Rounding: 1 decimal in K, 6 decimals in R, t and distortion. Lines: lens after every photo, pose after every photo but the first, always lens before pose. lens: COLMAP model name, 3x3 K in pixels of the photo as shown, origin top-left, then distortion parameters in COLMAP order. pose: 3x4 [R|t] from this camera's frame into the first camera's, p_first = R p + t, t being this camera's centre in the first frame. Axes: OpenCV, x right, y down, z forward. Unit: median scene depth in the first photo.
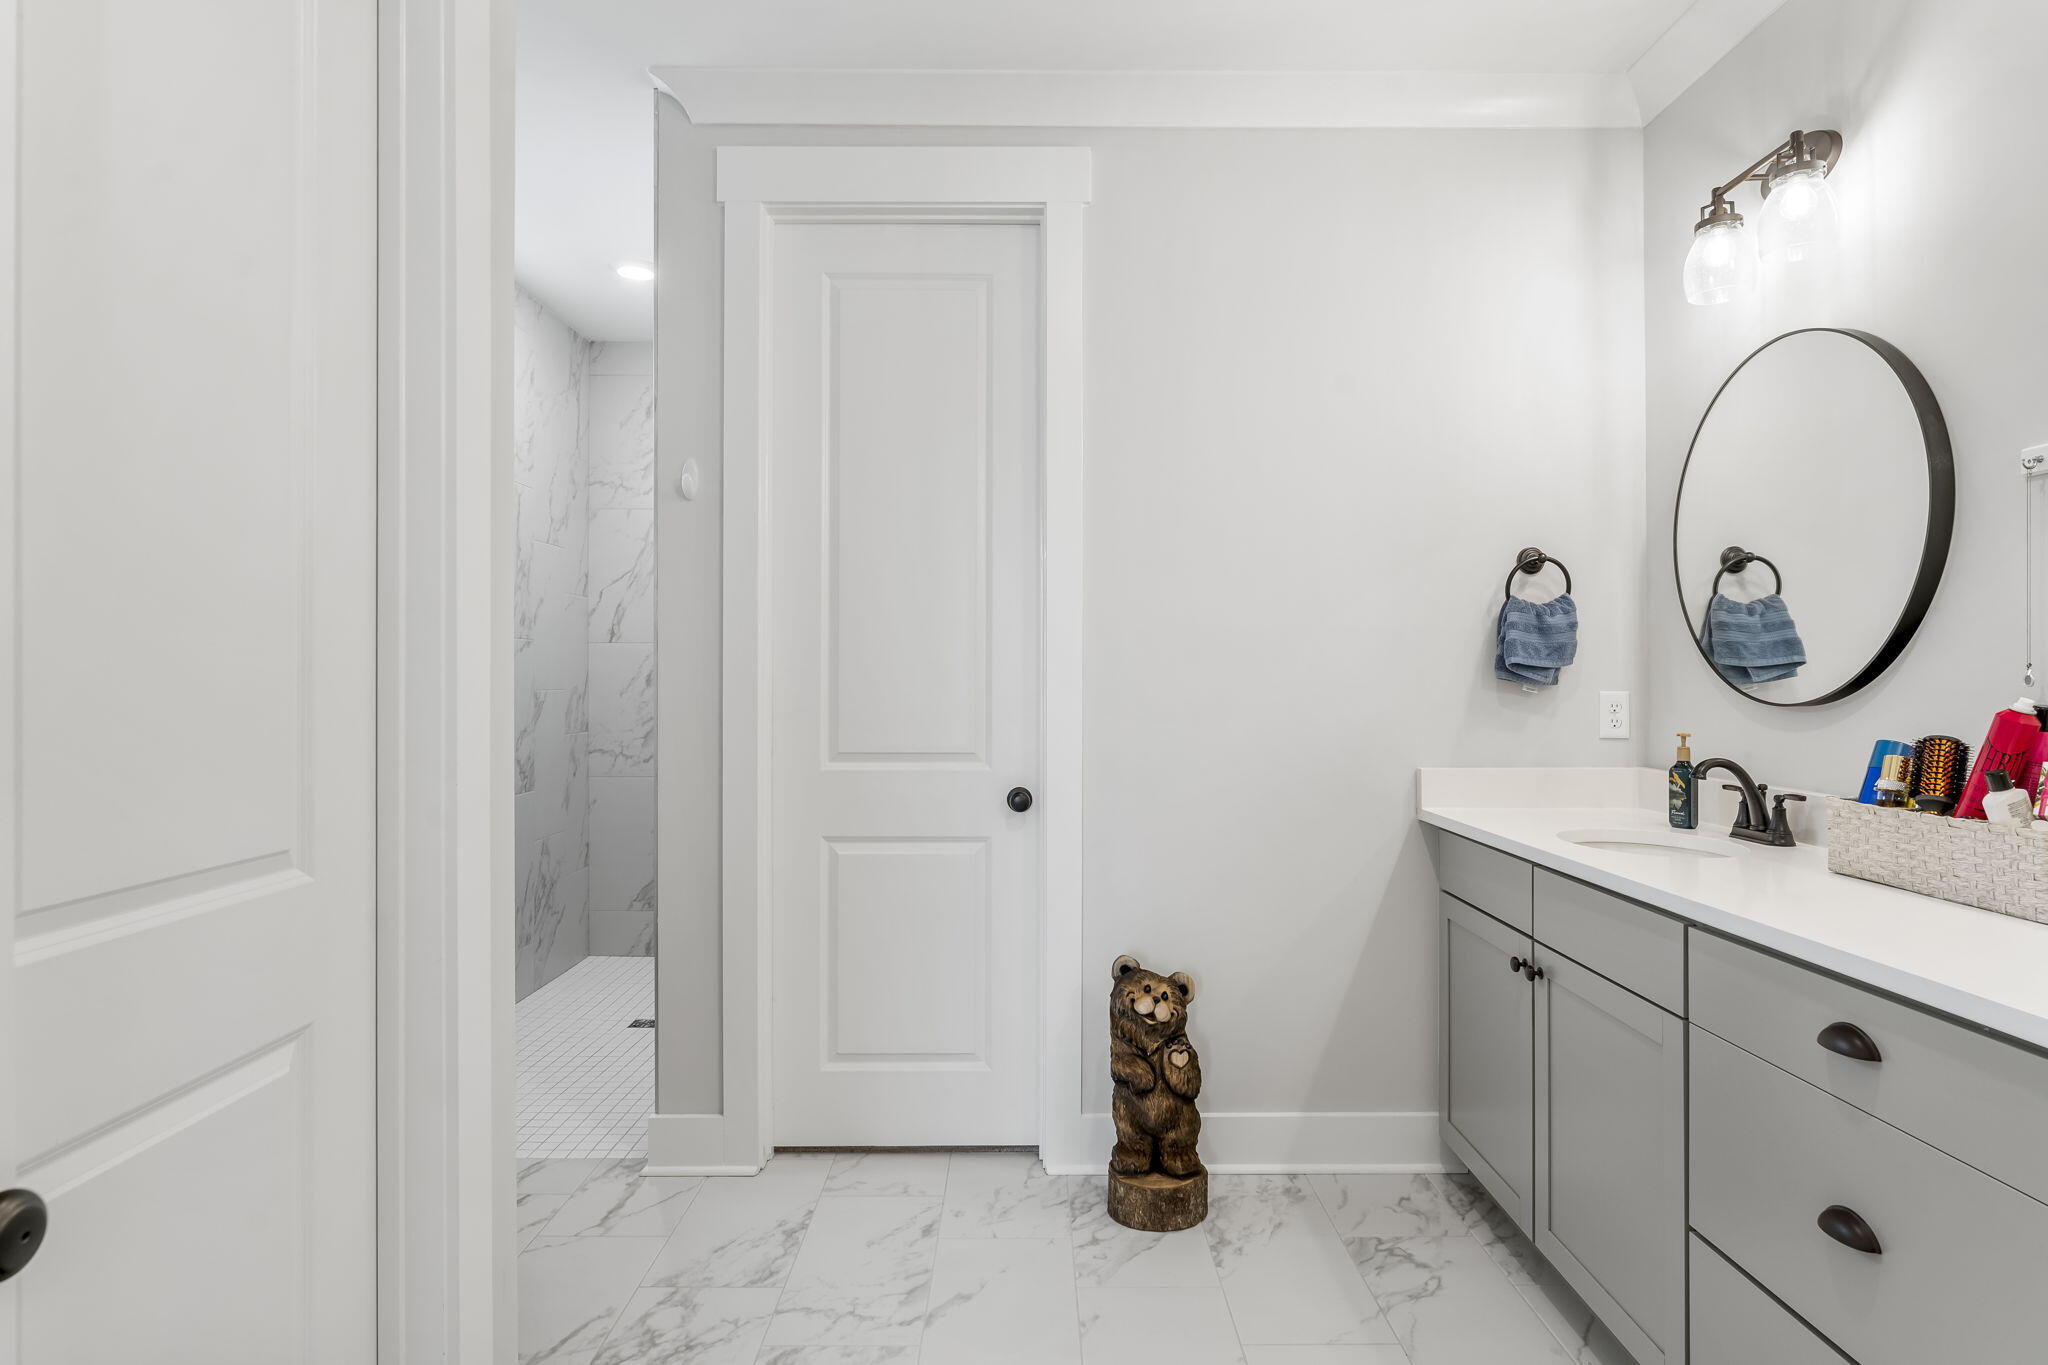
lens RADIAL K [[1109.0, 0, 1022.6], [0, 1109.0, 678.5], [0, 0, 1]] dist [-0.005061, 0.000144]
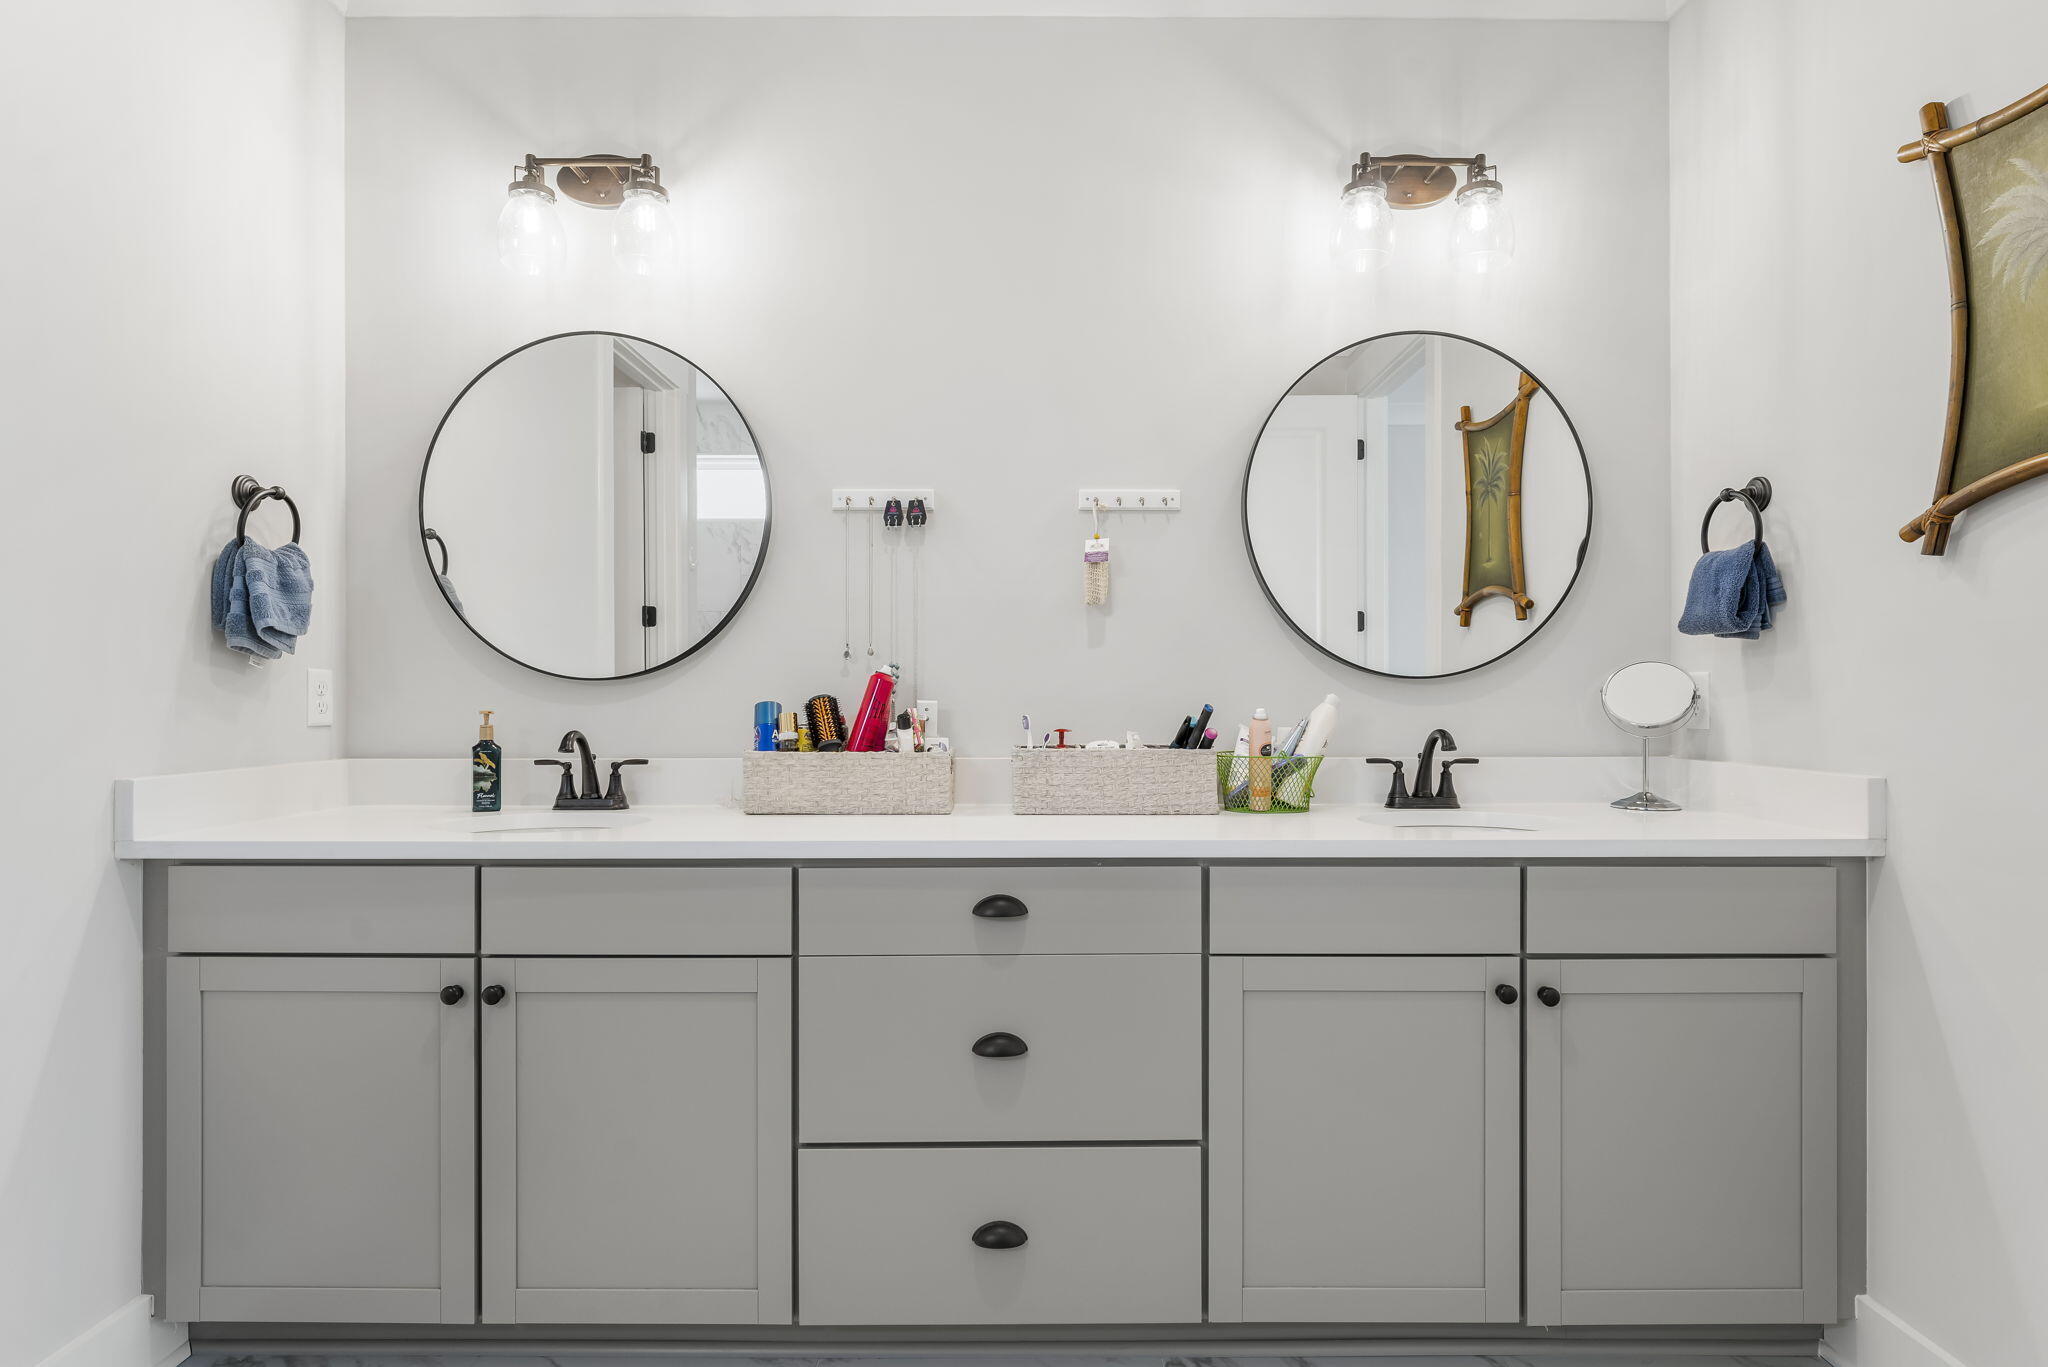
lens RADIAL K [[1109.0, 0, 1017.7], [0, 1109.0, 685.7], [0, 0, 1]] dist [-0.005061, 0.000144]
pose [[-0.010434, 0.013106, 0.999860, -0.344692], [0.003277, 0.999909, -0.013072, 0.042094], [-0.999940, 0.003140, -0.010476, 0.556814]]
